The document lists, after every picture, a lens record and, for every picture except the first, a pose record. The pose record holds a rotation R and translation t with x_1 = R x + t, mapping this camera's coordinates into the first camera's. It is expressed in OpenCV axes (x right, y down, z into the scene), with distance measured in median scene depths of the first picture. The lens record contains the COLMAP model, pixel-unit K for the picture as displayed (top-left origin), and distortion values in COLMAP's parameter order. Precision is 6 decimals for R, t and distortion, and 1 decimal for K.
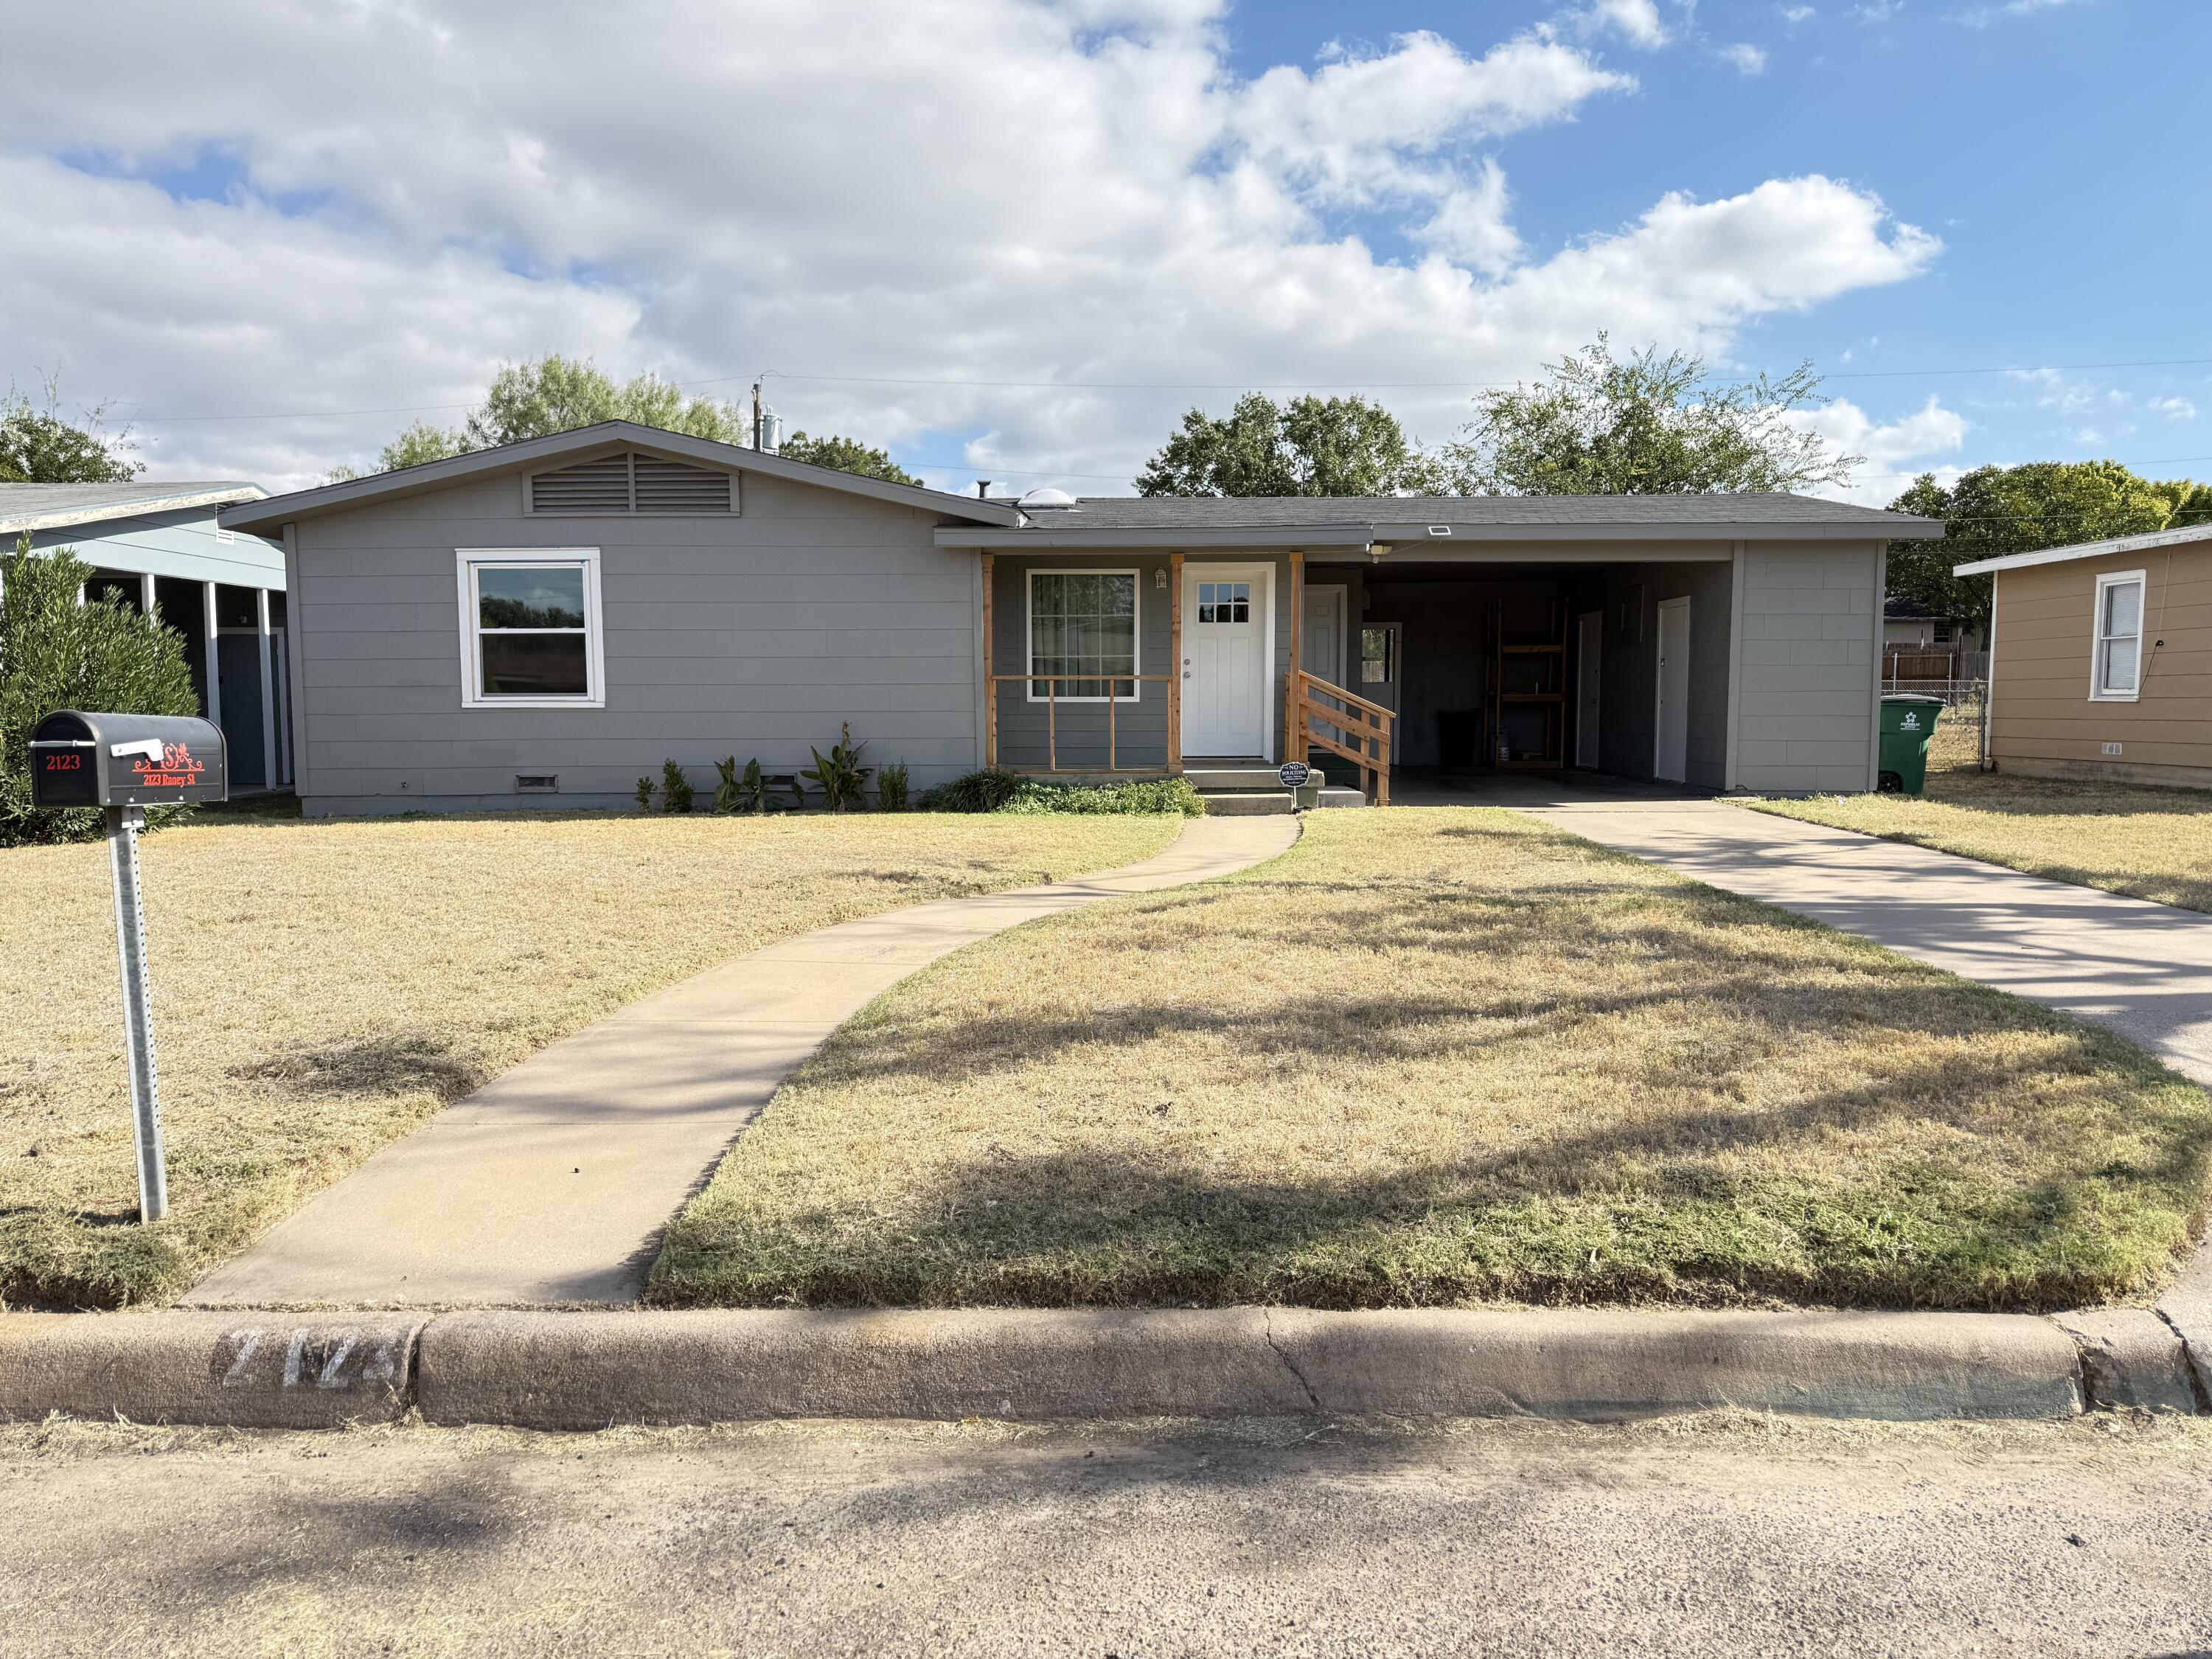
lens RADIAL K [[1554.1, 0, 1106.0], [0, 1554.1, 829.5], [0, 0, 1]] dist [0.118837, -0.161357]
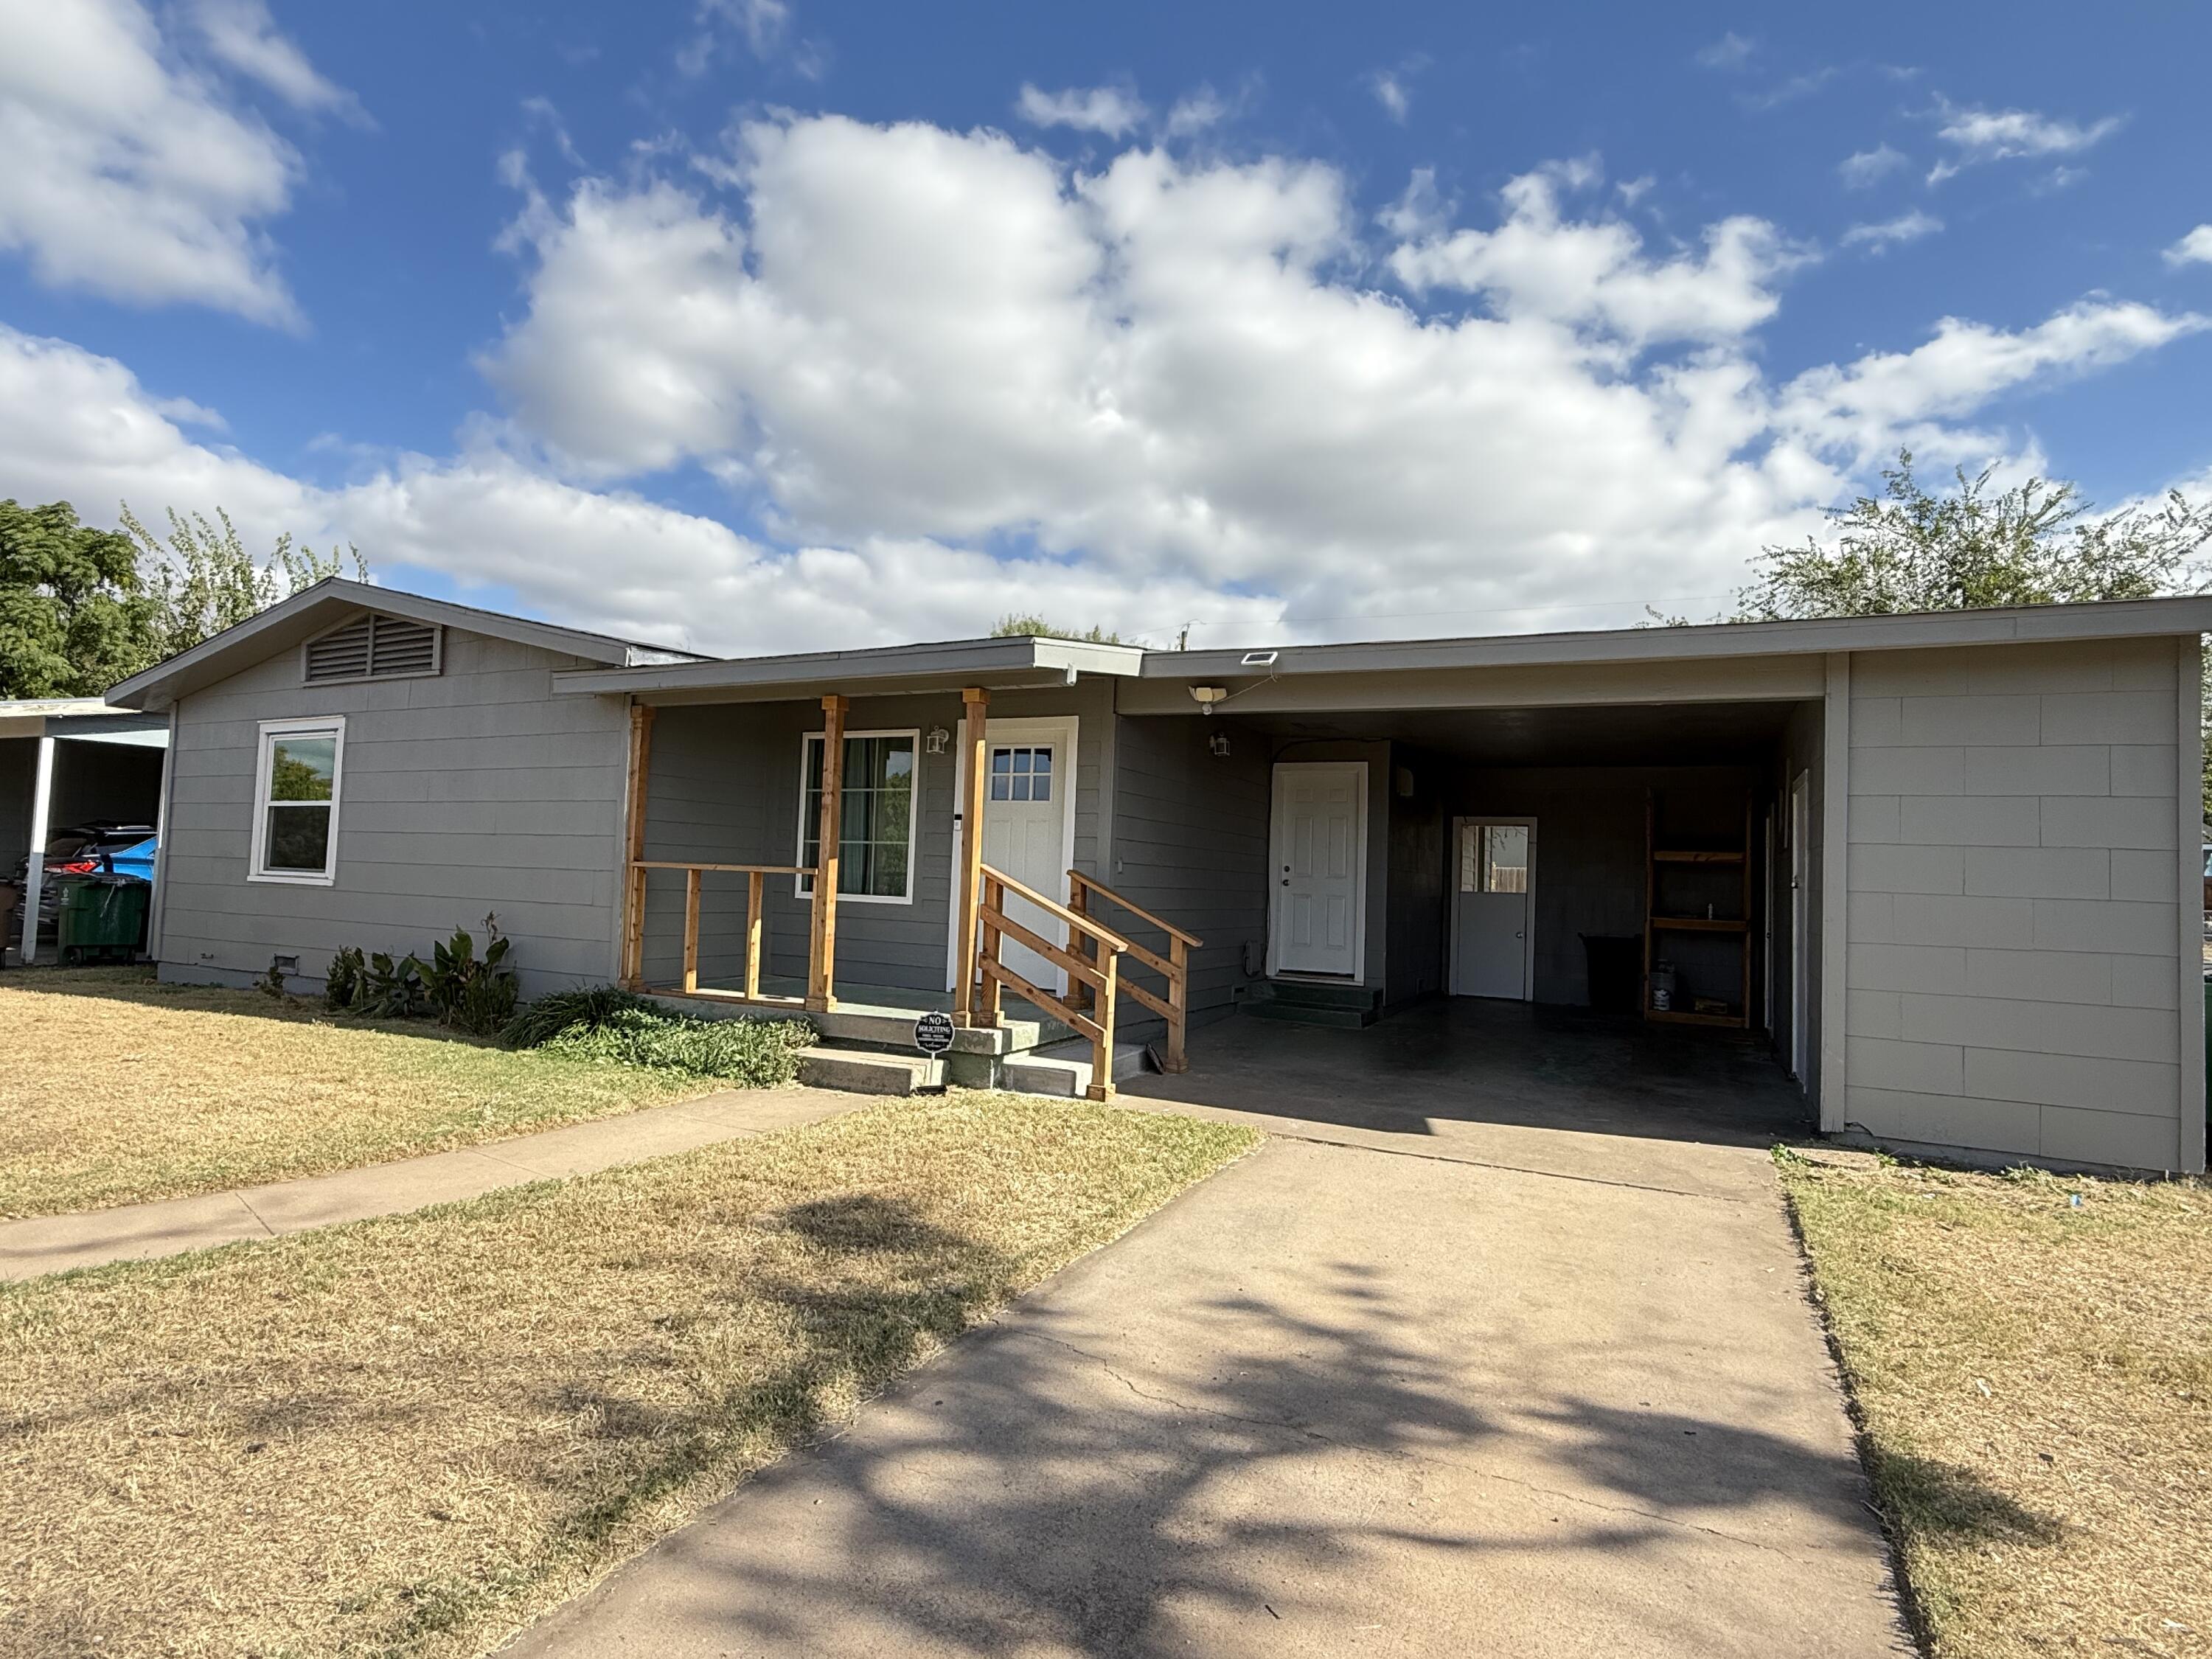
lens RADIAL K [[1149.9, 0, 1106.0], [0, 1149.9, 829.5], [0, 0, 1]] dist [0.001787, -0.000580]
pose [[0.889666, 0.016625, -0.456309, 0.269313], [-0.076603, 0.990608, -0.113262, -0.047112], [0.450140, 0.135720, 0.882584, 0.415745]]
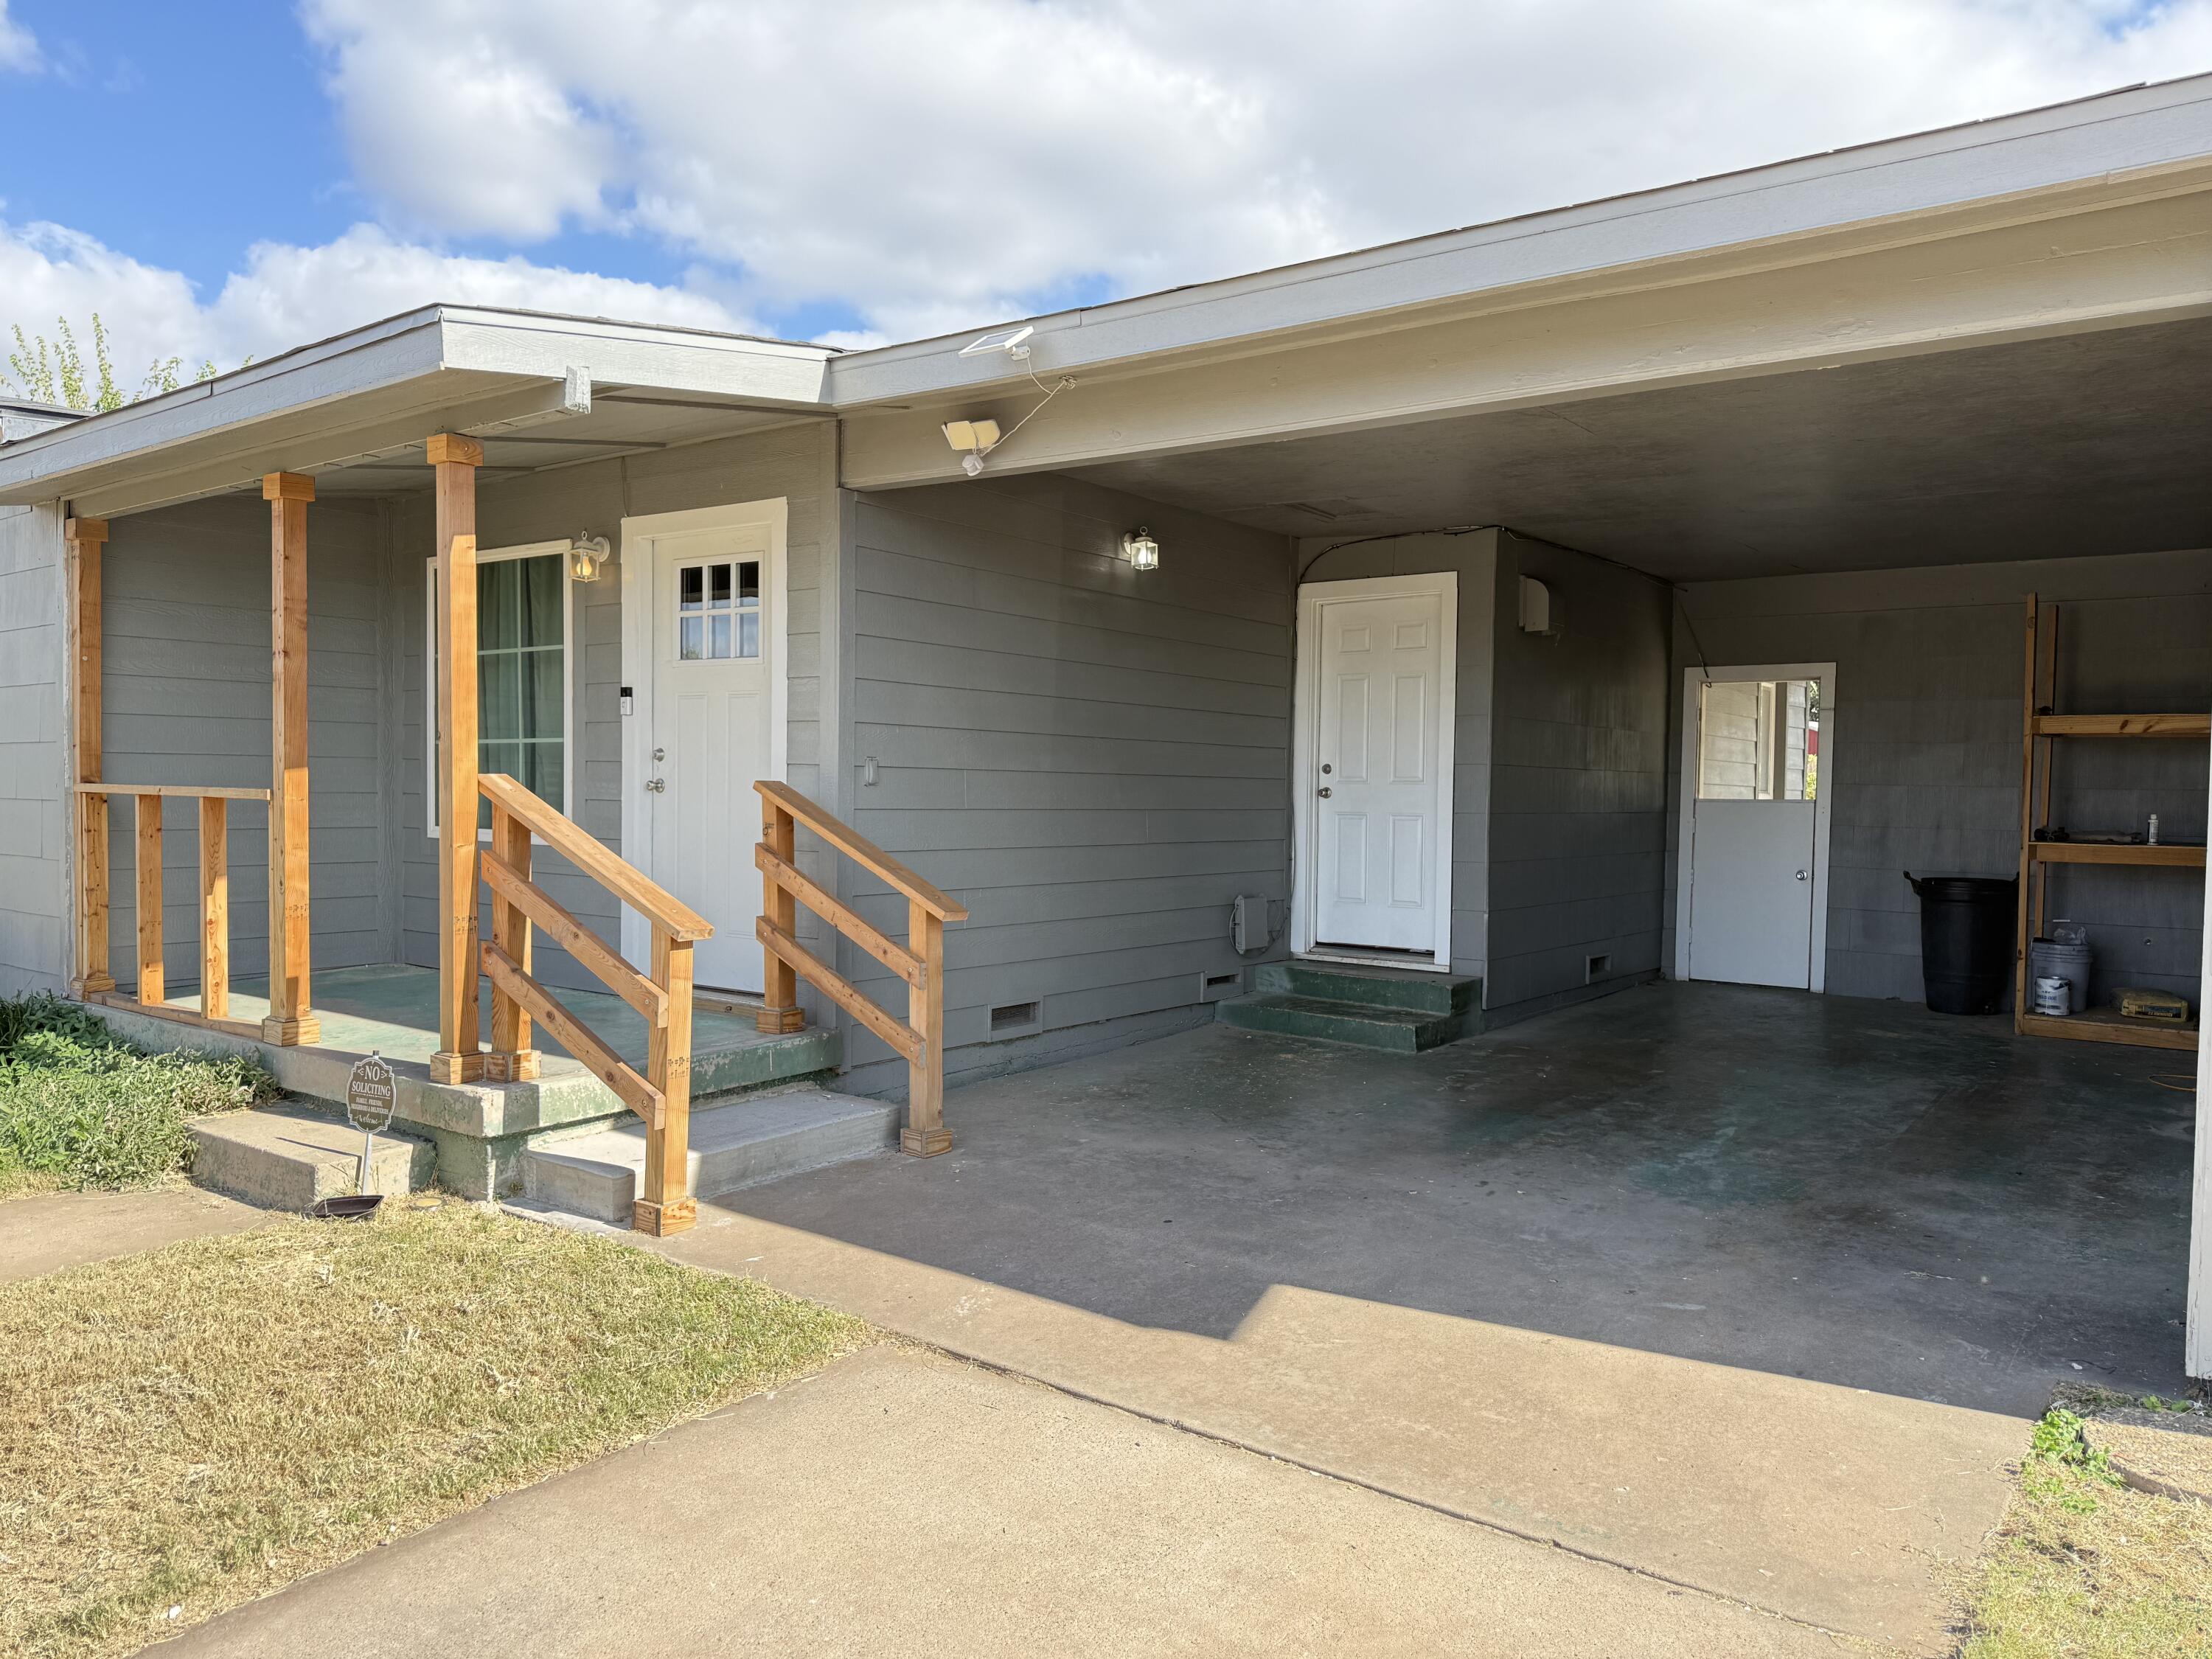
lens RADIAL K [[1554.1, 0, 1106.0], [0, 1554.1, 829.5], [0, 0, 1]] dist [0.118837, -0.161357]
pose [[0.795835, 0.033118, -0.604607, 0.306751], [-0.065934, 0.997306, -0.032160, -0.062154], [0.601913, 0.065458, 0.795874, 0.560124]]
